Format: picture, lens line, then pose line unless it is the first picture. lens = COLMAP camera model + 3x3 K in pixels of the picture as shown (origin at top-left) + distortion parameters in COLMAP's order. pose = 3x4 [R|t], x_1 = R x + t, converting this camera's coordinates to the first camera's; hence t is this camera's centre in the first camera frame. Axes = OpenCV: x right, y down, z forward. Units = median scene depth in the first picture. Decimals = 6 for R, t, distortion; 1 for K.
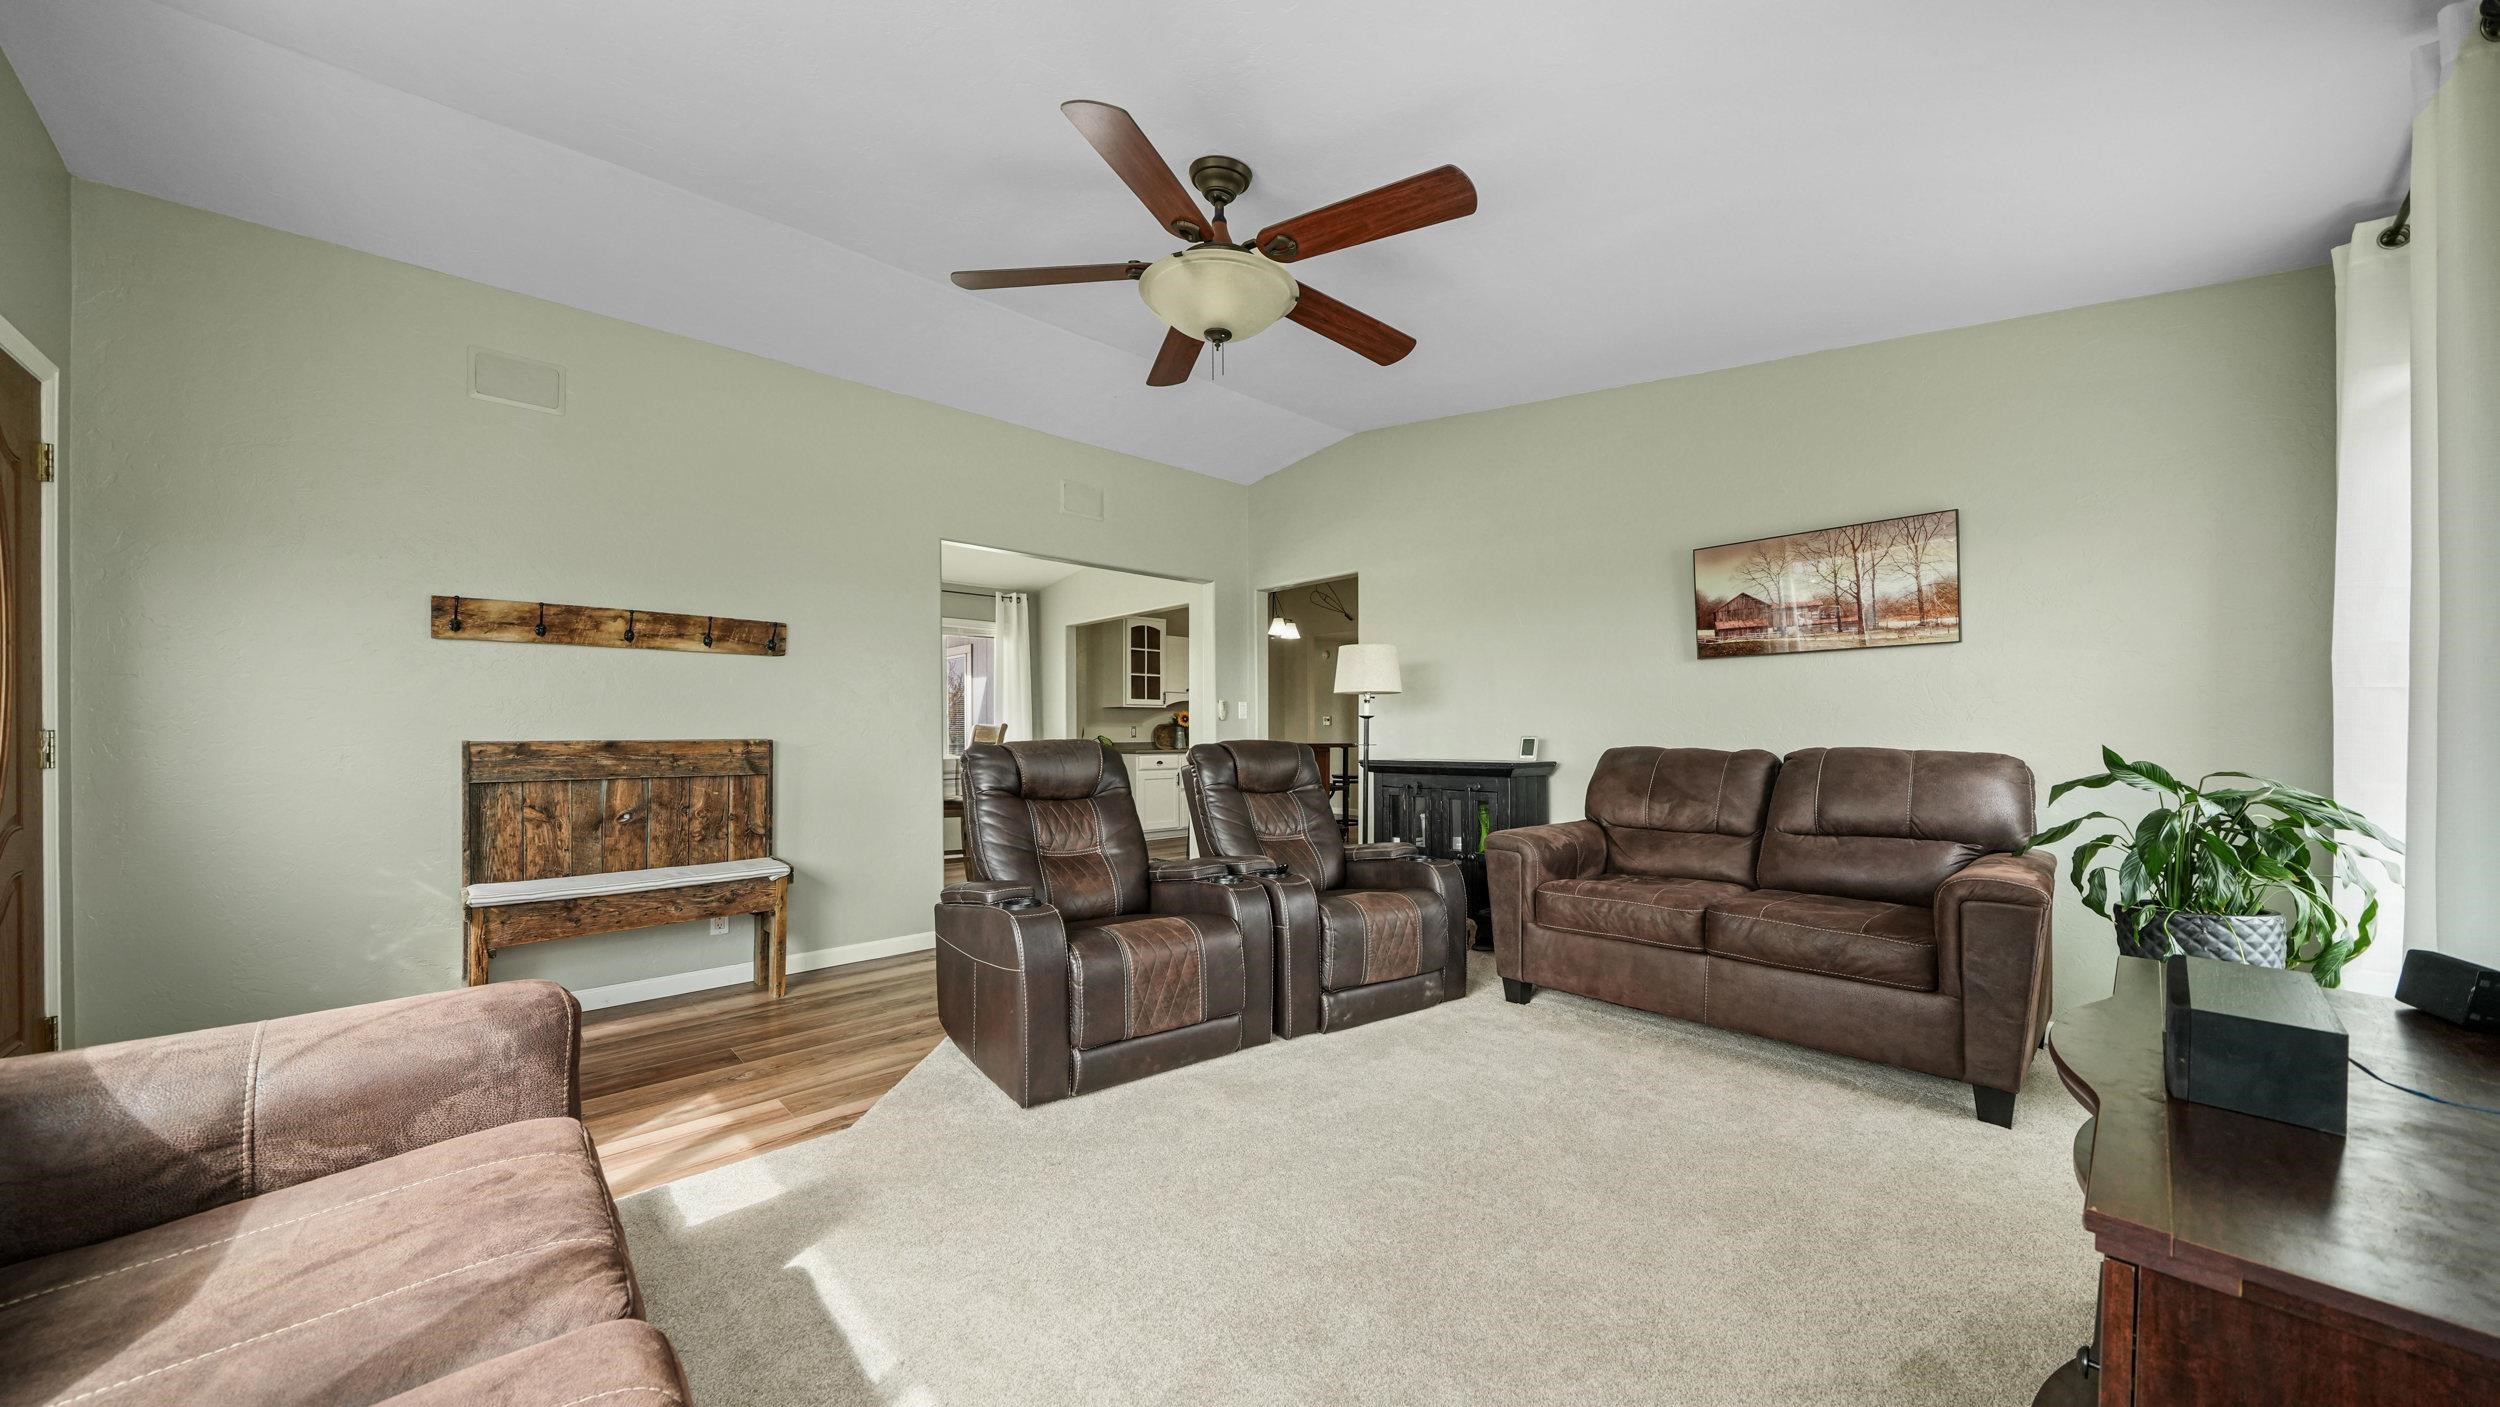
lens RADIAL K [[850.3, 0, 1247.0], [0, 850.3, 729.5], [0, 0, 1]] dist [-0.006005, 0.000414]
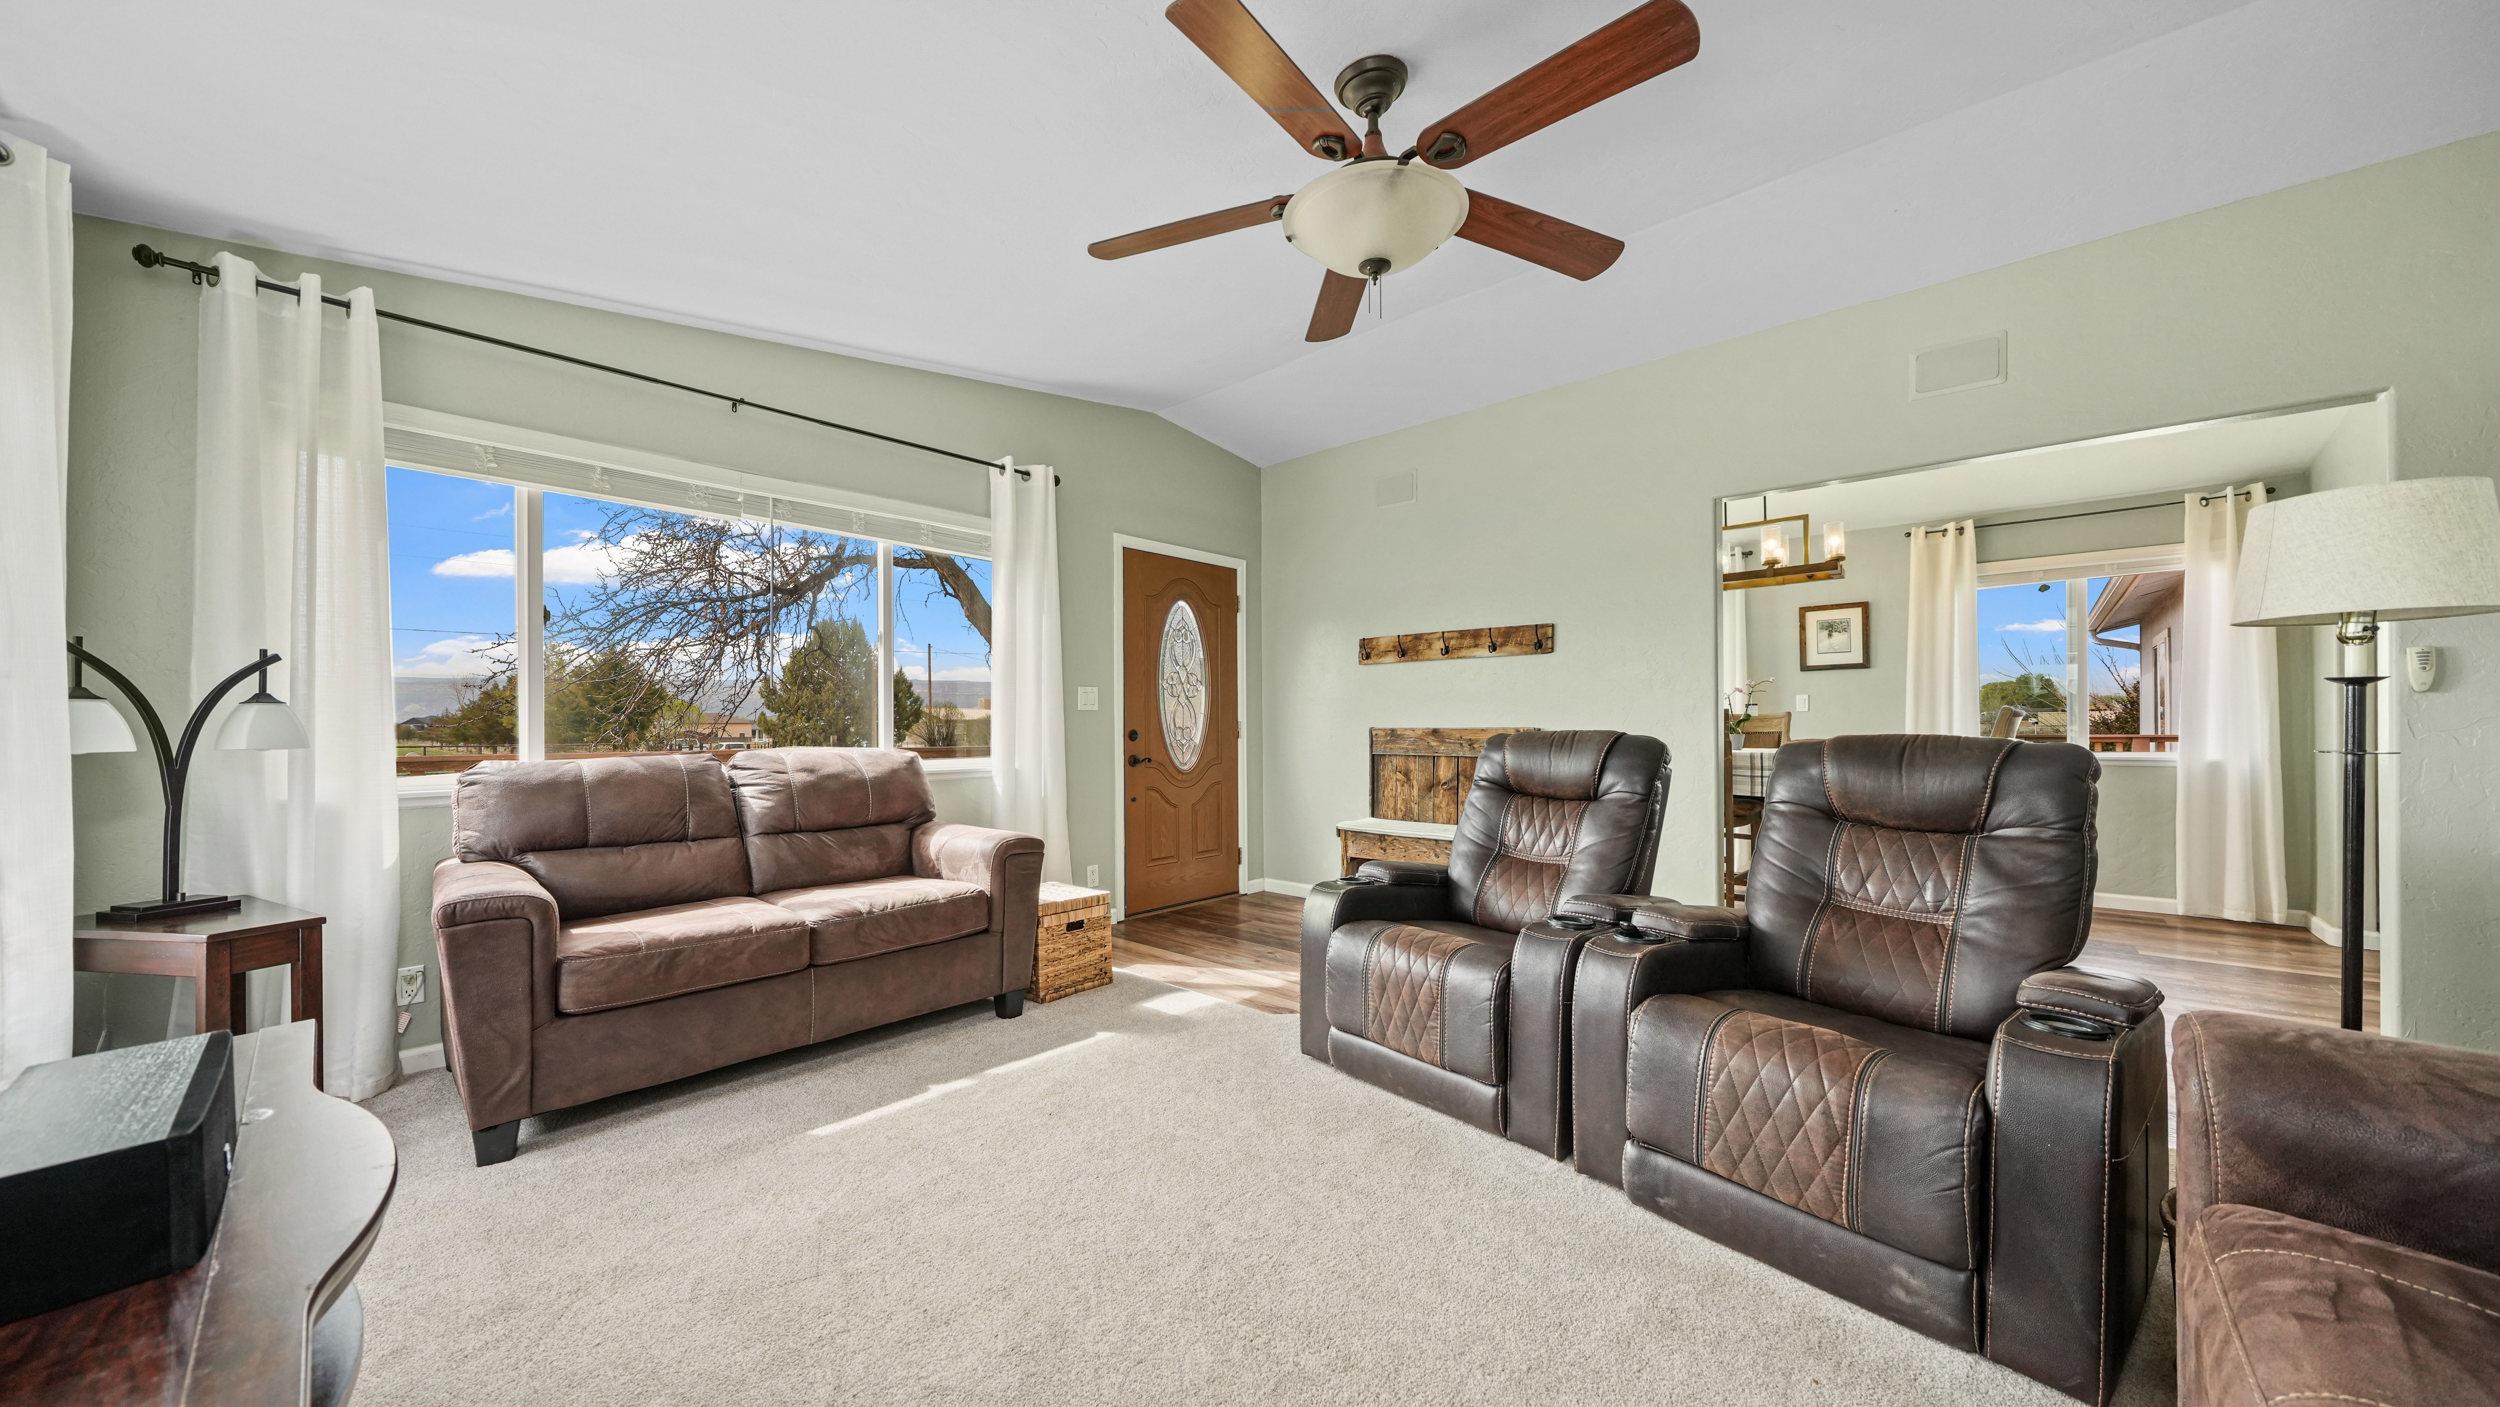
lens RADIAL K [[850.3, 0, 1248.1], [0, 850.3, 720.2], [0, 0, 1]] dist [-0.006005, 0.000414]
pose [[0.079596, -0.002511, -0.996824, 0.599711], [0.005140, 0.999985, -0.002109, 0.001803], [0.996814, -0.004956, 0.079608, 0.581684]]
